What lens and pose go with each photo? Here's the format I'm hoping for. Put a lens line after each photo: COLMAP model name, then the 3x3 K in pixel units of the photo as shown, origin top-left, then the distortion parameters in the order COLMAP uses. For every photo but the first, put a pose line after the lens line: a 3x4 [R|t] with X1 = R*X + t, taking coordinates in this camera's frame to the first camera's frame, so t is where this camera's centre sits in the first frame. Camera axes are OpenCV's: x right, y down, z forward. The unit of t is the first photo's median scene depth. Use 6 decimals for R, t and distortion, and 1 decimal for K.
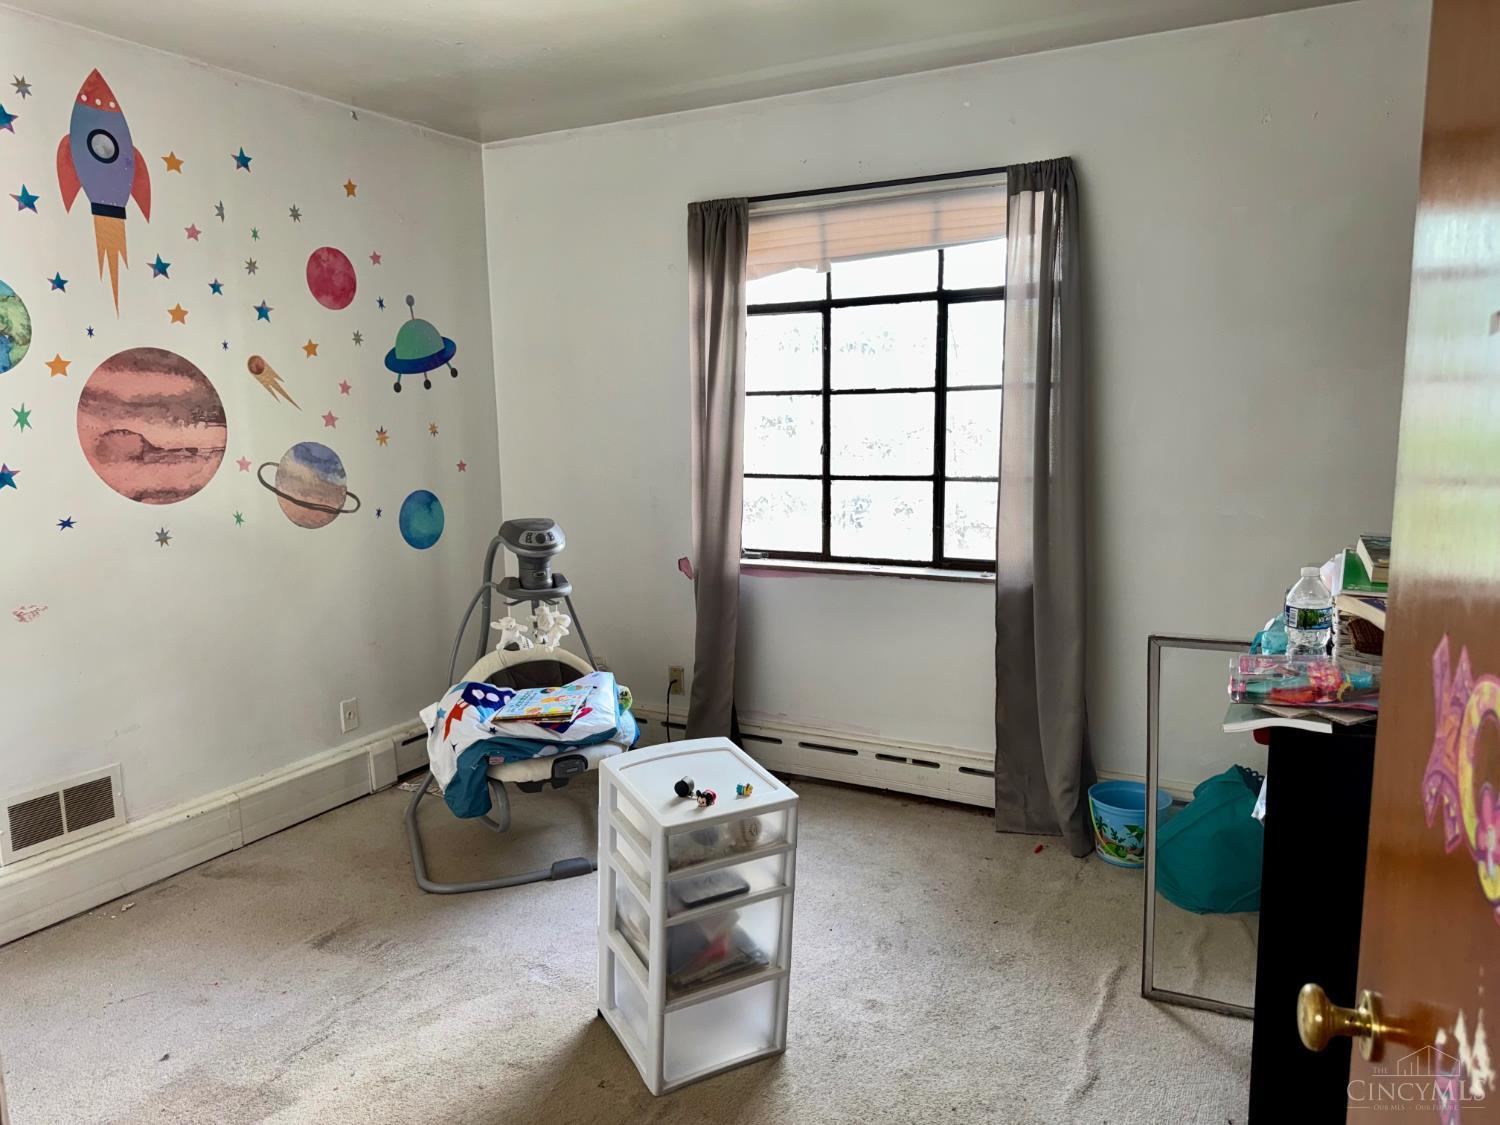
lens RADIAL K [[1071.0, 0, 754.6], [0, 1071.0, 570.5], [0, 0, 1]] dist [0.118233, -0.201731]
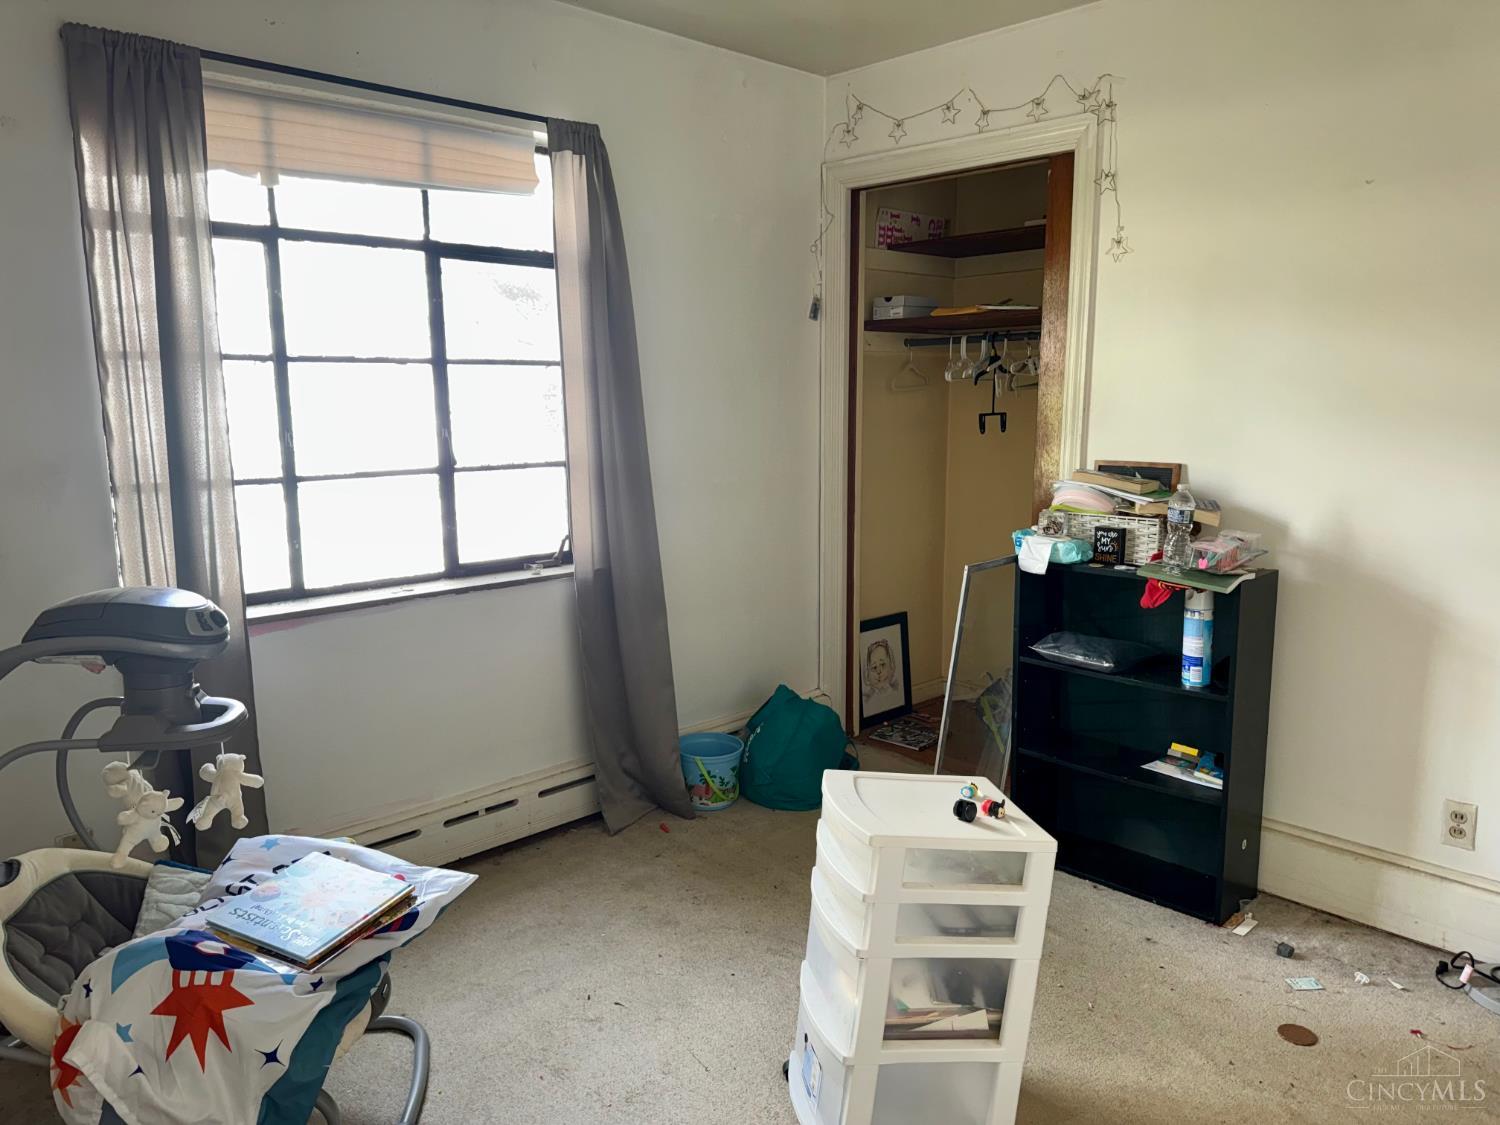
lens RADIAL K [[1071.0, 0, 754.6], [0, 1071.0, 570.5], [0, 0, 1]] dist [0.118233, -0.201731]
pose [[0.297004, -0.145608, 0.943709, -0.552506], [0.147967, 0.983385, 0.105162, -0.062010], [-0.943342, 0.108404, 0.313615, 0.523942]]
